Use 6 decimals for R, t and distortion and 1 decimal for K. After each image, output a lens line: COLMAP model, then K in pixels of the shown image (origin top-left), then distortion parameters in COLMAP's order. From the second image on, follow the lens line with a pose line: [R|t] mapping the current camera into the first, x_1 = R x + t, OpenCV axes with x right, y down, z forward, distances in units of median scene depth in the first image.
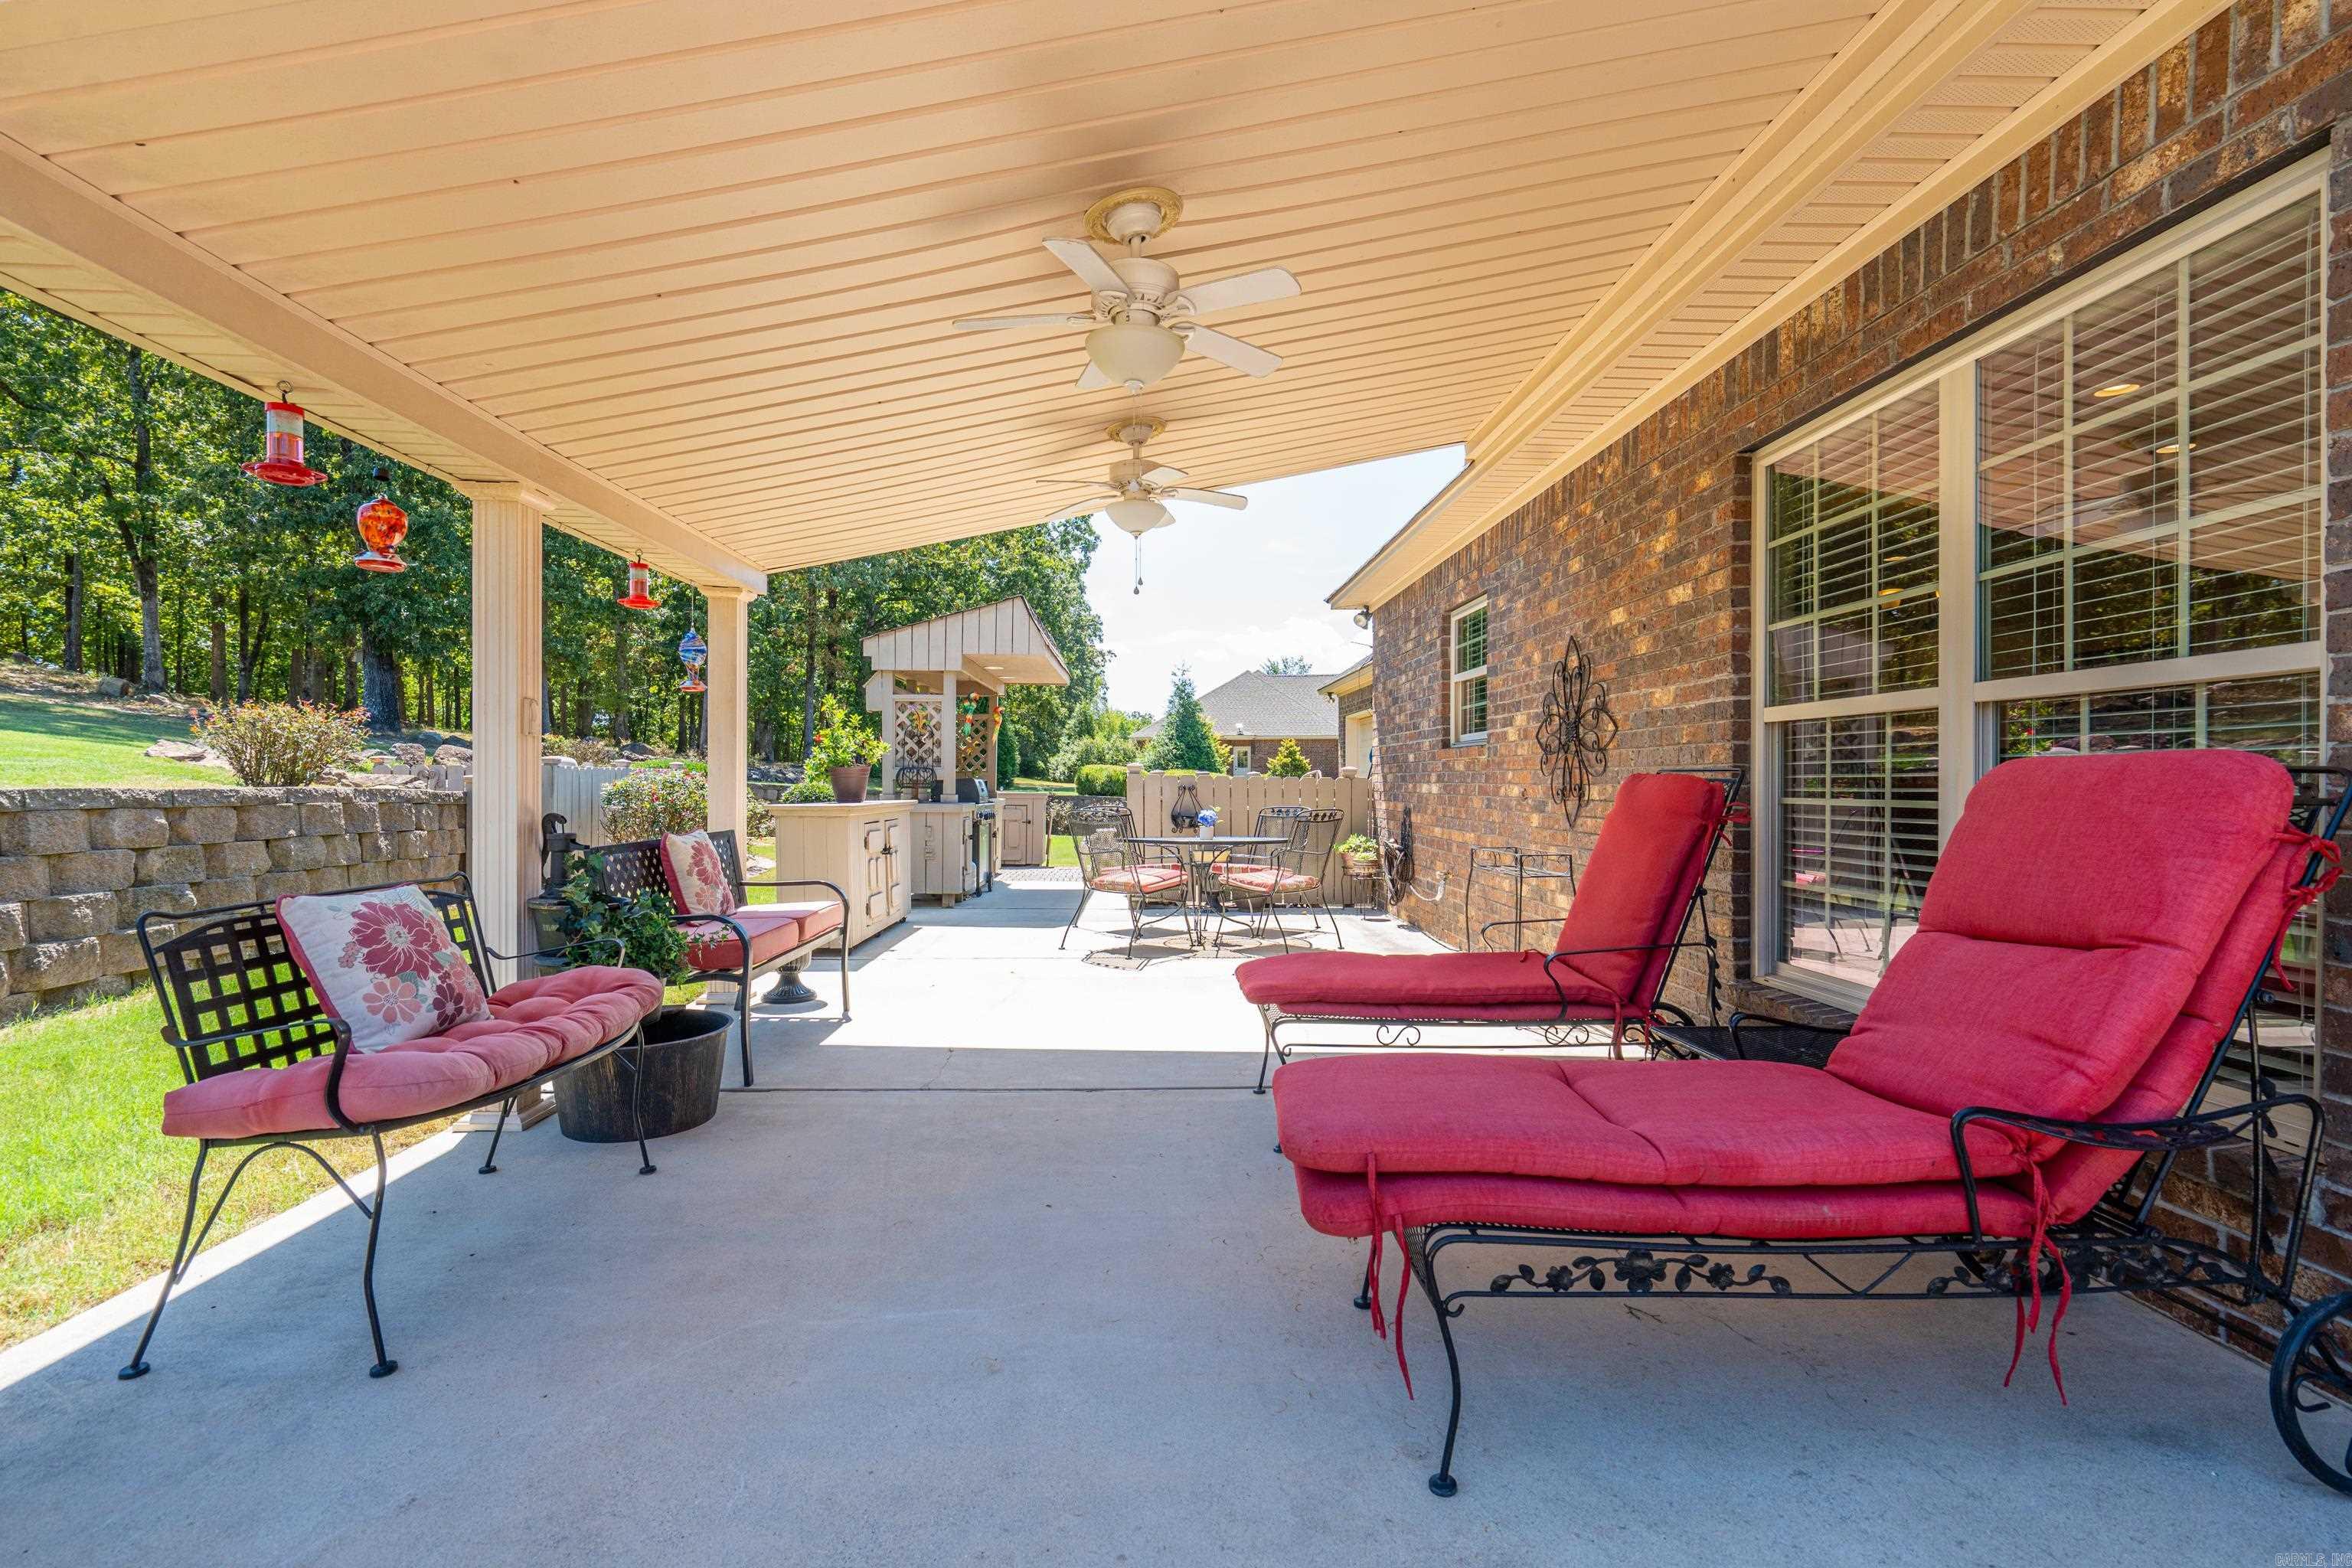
lens RADIAL K [[1063.6, 0, 1190.1], [0, 1063.6, 802.3], [0, 0, 1]] dist [0.006428, 0.001557]
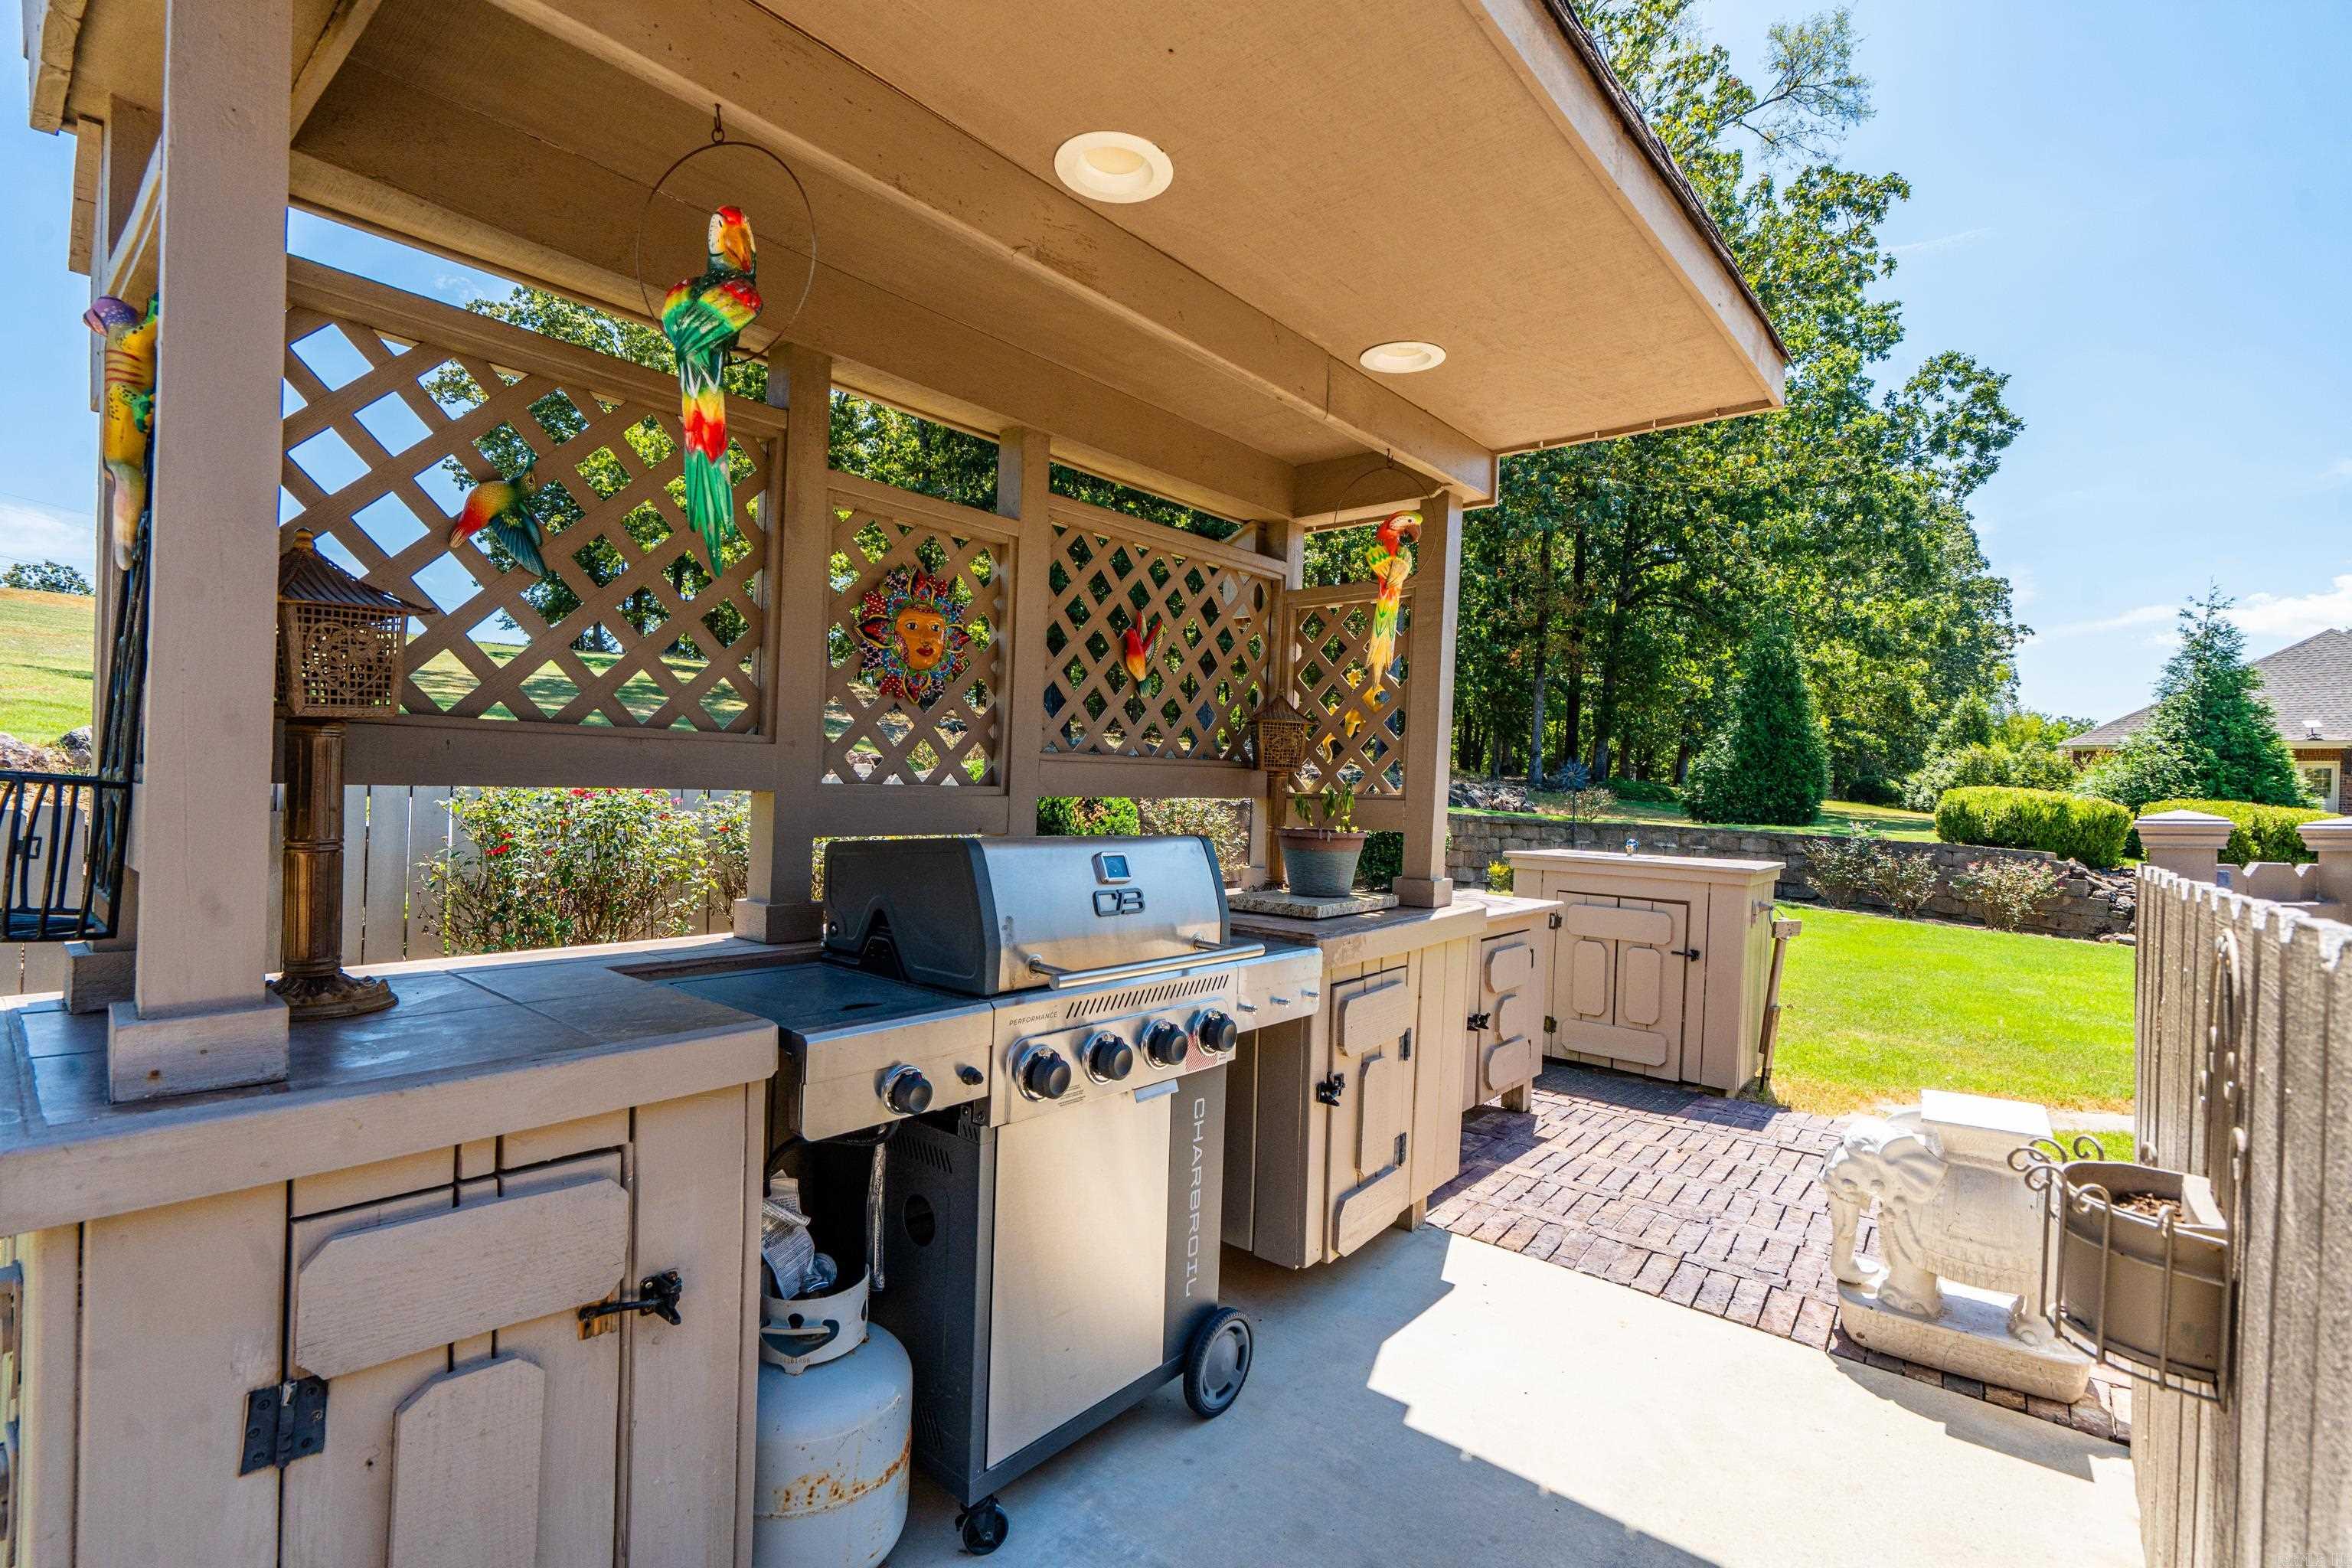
lens RADIAL K [[1063.6, 0, 1180.3], [0, 1063.6, 784.1], [0, 0, 1]] dist [0.006428, 0.001557]
pose [[0.738618, 0.018036, -0.673883, -0.020908], [-0.040291, 0.999036, -0.017422, -0.008460], [0.672919, 0.040020, 0.738633, 0.257846]]
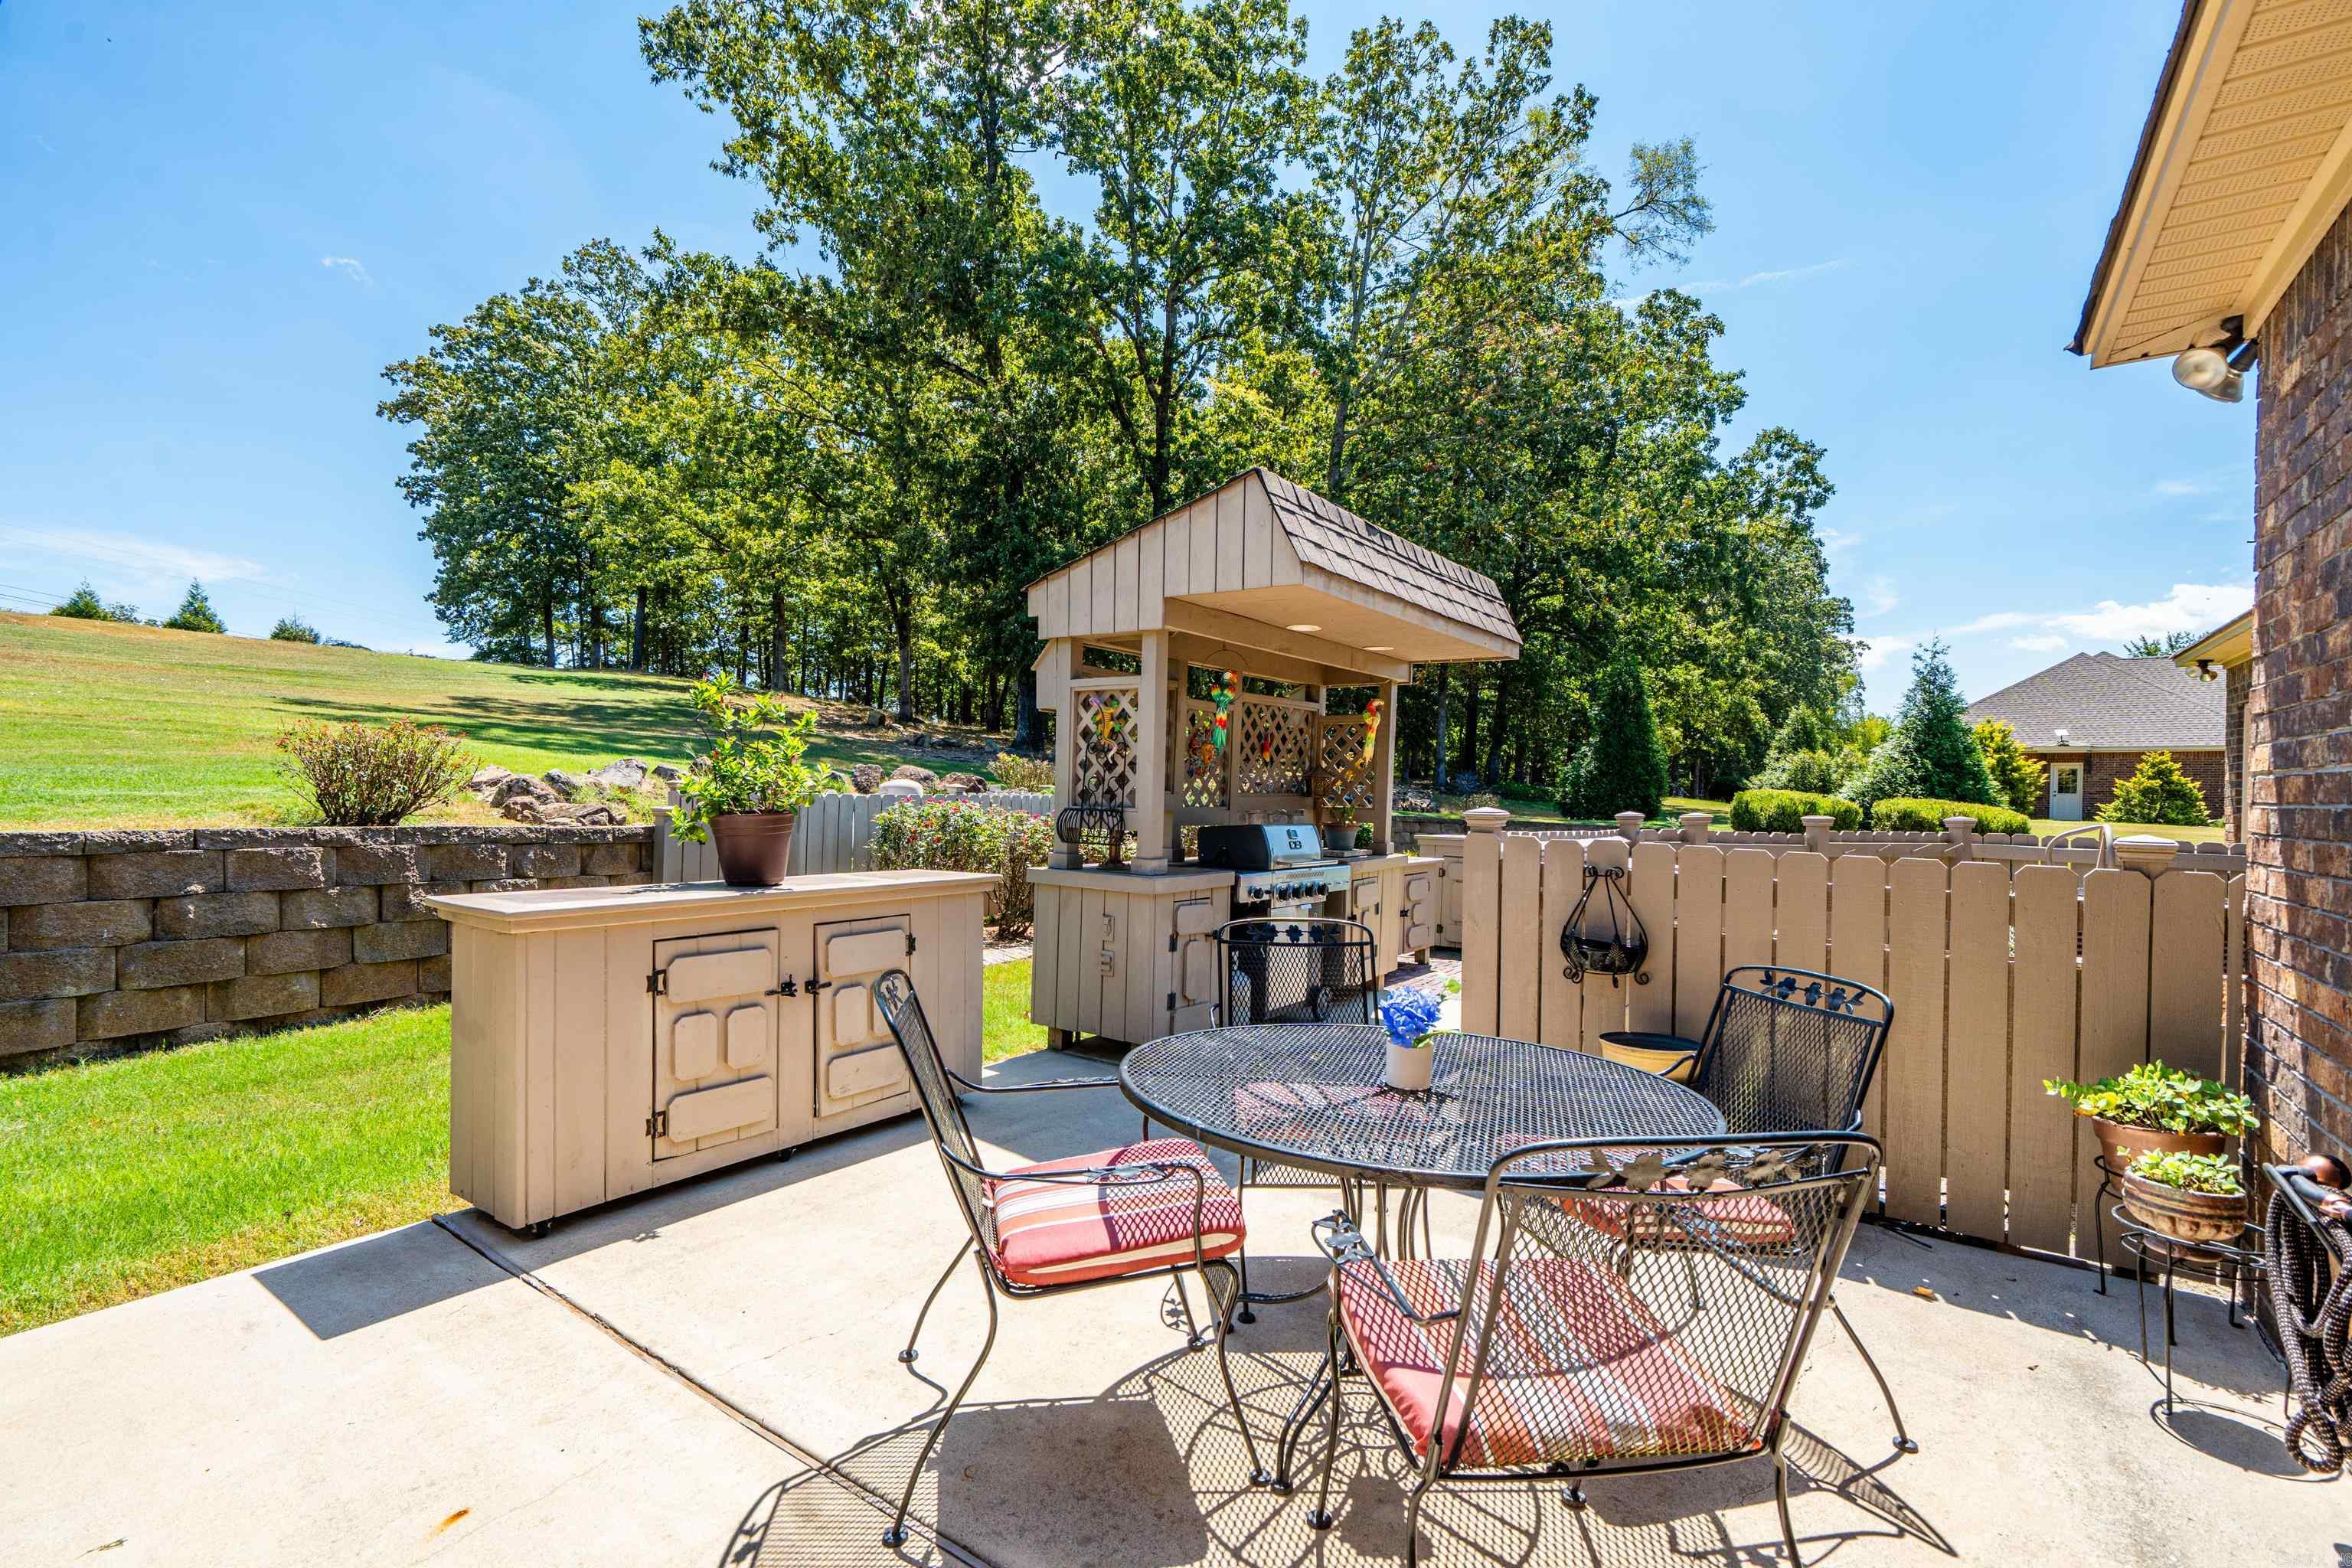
lens RADIAL K [[1063.6, 0, 1186.4], [0, 1063.6, 807.5], [0, 0, 1]] dist [0.006428, 0.001557]
pose [[0.791834, 0.023061, -0.610300, 0.030763], [-0.029555, 0.999563, -0.000576, -0.008712], [0.610020, 0.018493, 0.792170, 0.149330]]
